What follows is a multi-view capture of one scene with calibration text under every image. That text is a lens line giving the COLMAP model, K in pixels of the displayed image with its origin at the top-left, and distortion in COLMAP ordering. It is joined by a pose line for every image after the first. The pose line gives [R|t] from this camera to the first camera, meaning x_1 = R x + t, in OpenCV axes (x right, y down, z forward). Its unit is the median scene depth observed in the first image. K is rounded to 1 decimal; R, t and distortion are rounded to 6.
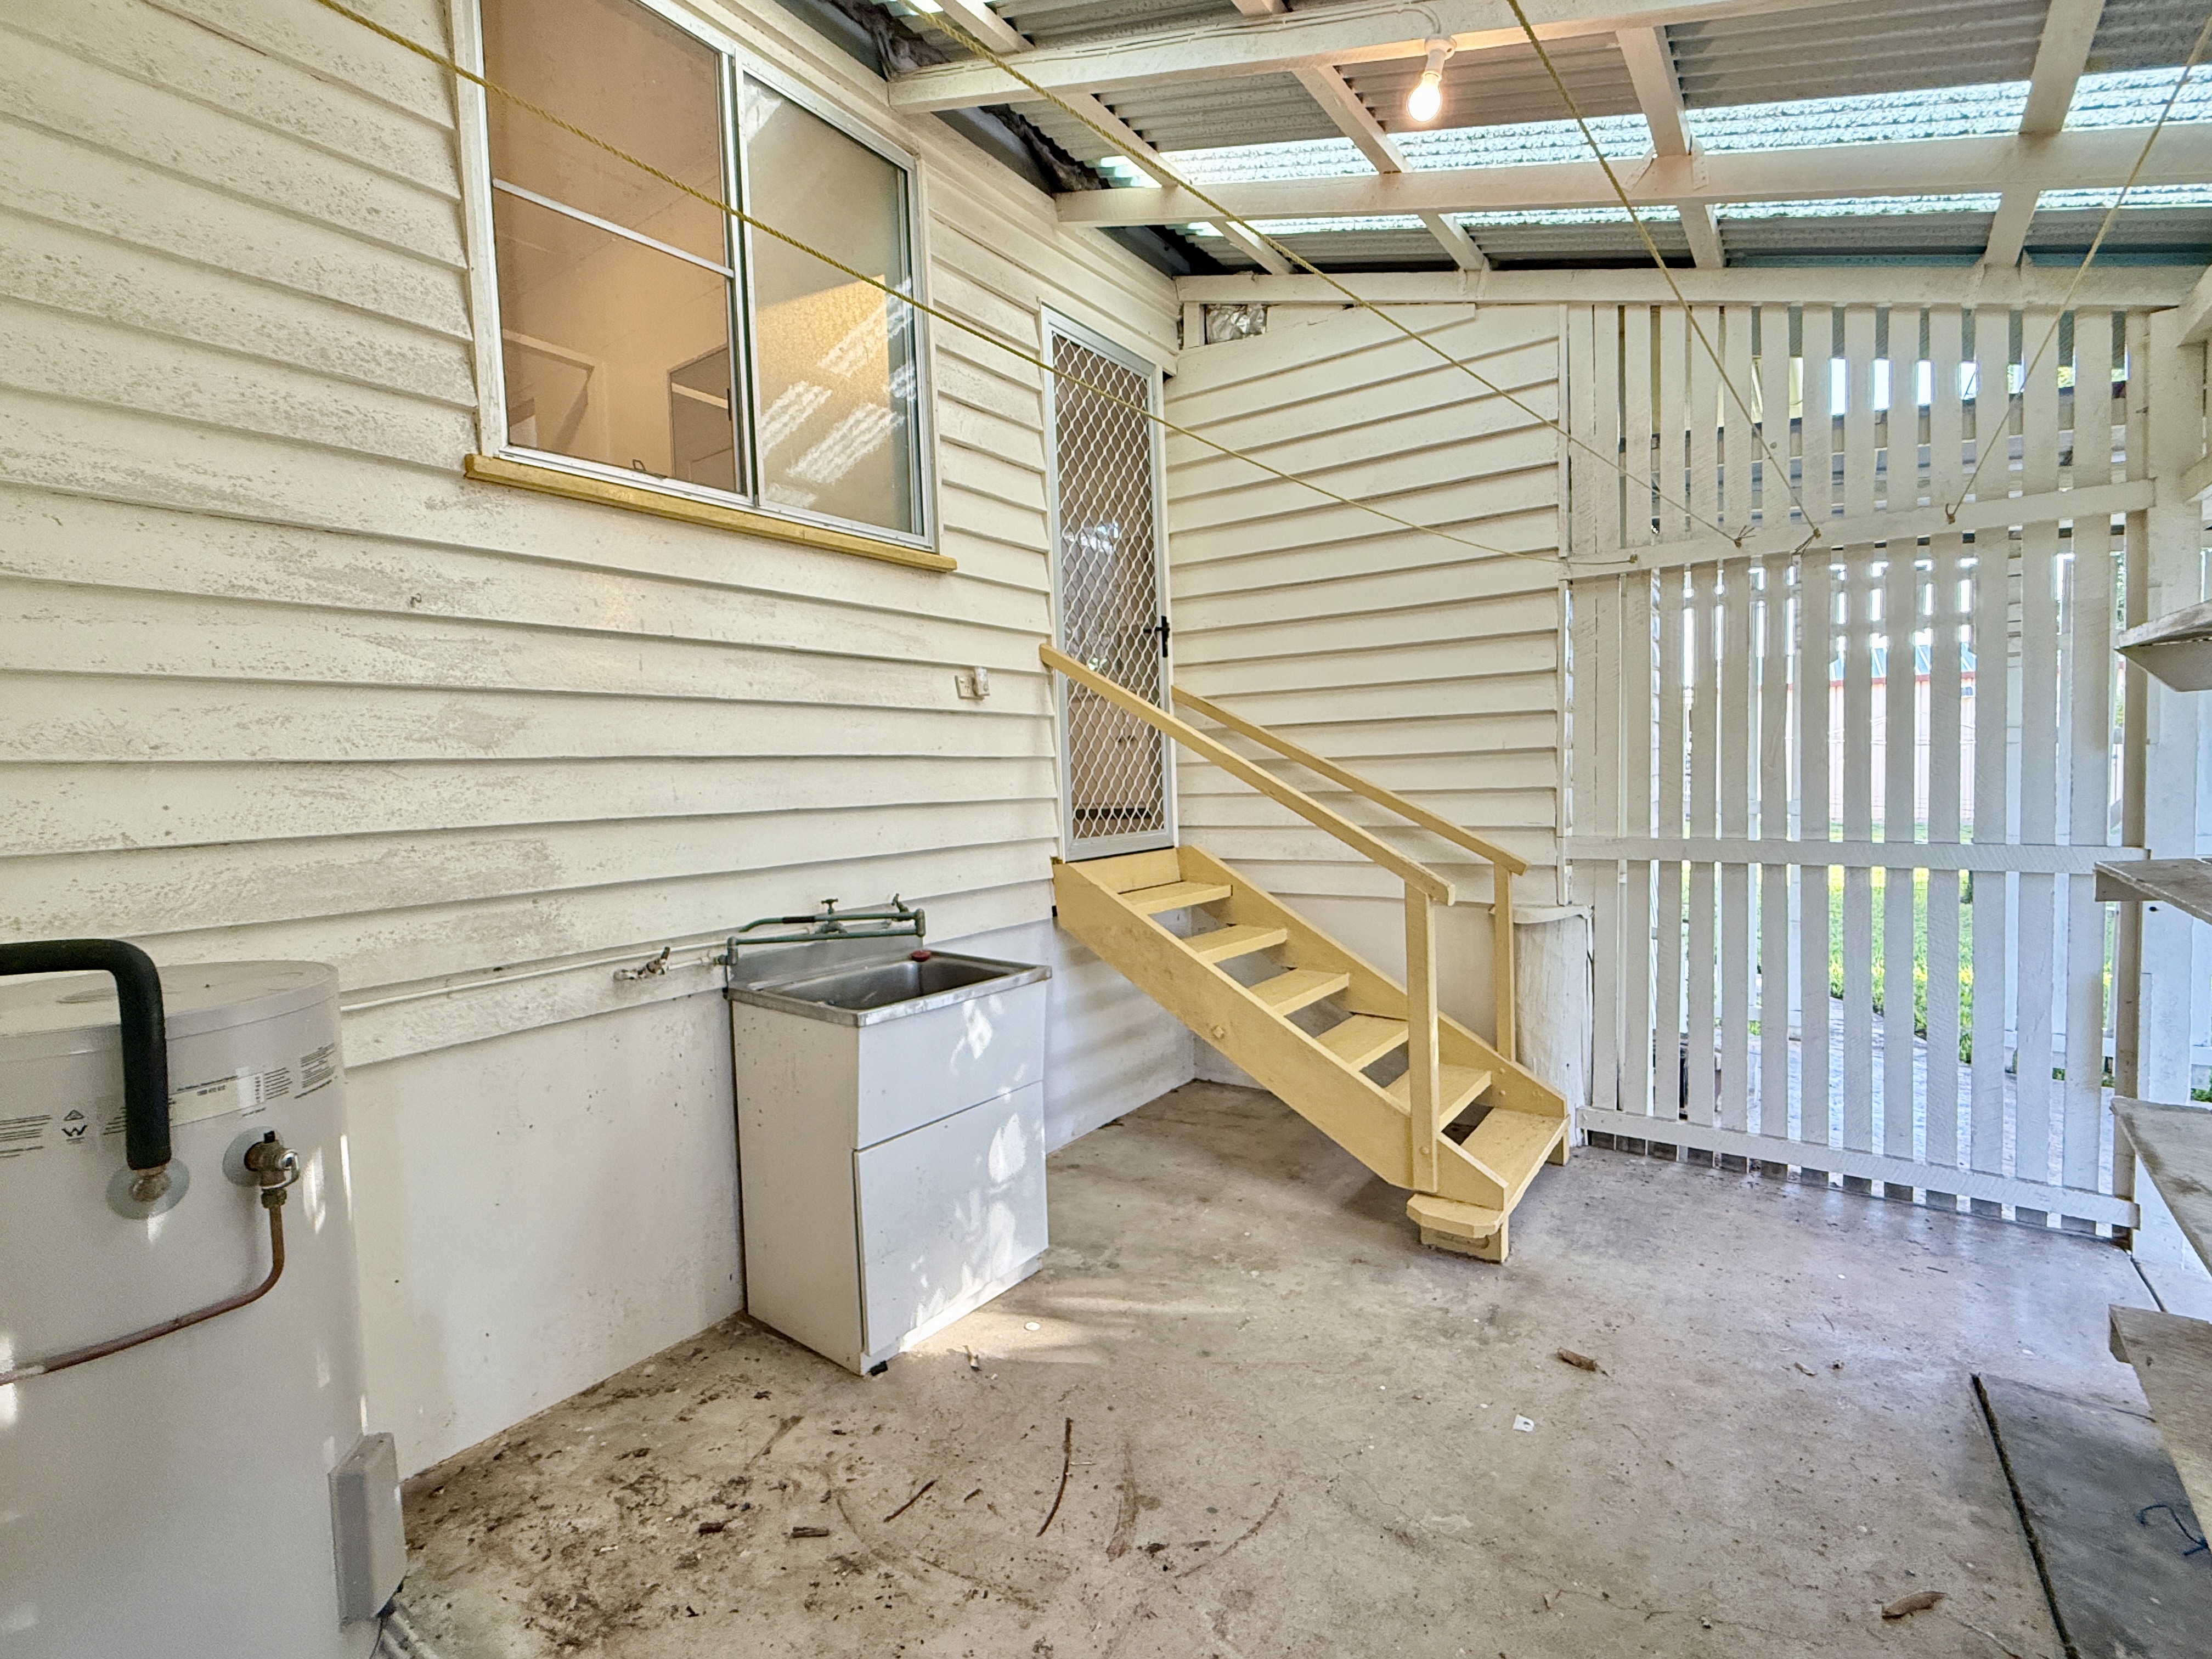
lens RADIAL K [[1022.7, 0, 1108.3], [0, 1022.7, 826.9], [0, 0, 1]] dist [-0.000749, 0.000072]
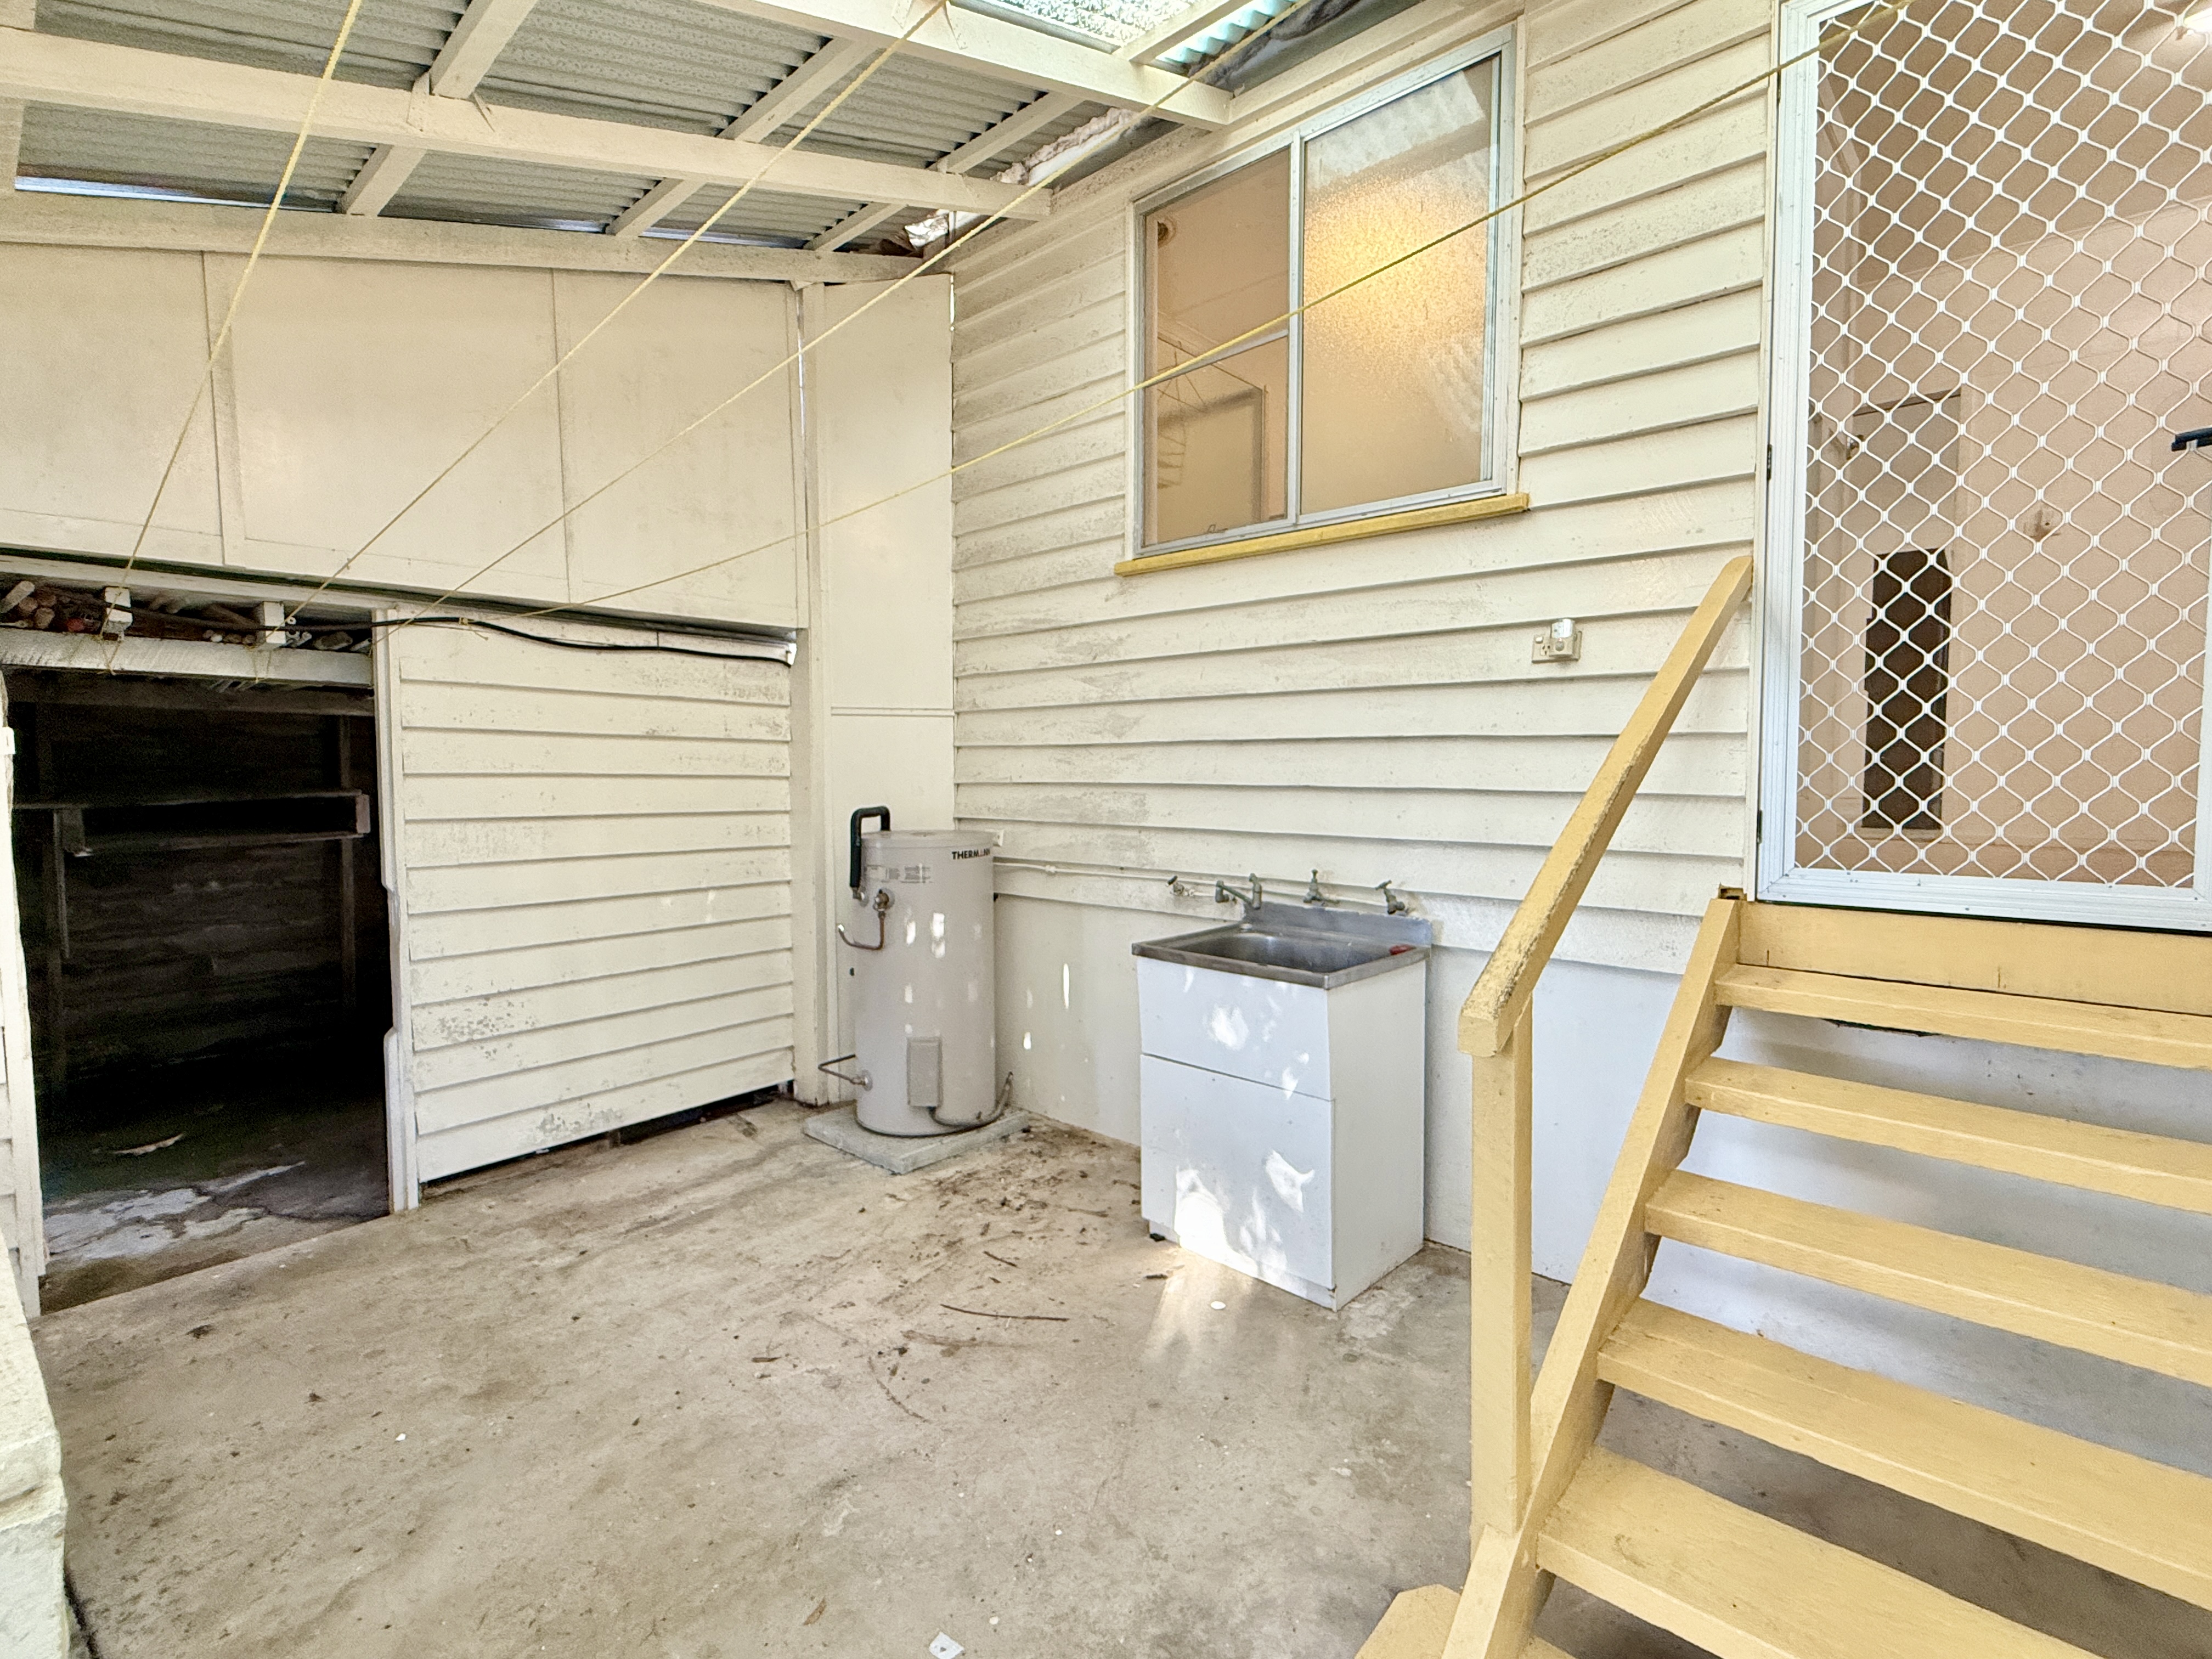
lens RADIAL K [[1022.7, 0, 1107.7], [0, 1022.7, 828.0], [0, 0, 1]] dist [-0.000749, 0.000072]
pose [[-0.102598, 0.089110, -0.990723, 1.131885], [-0.049929, 0.994263, 0.094599, -0.090483], [0.993469, 0.059171, -0.097561, 1.211785]]
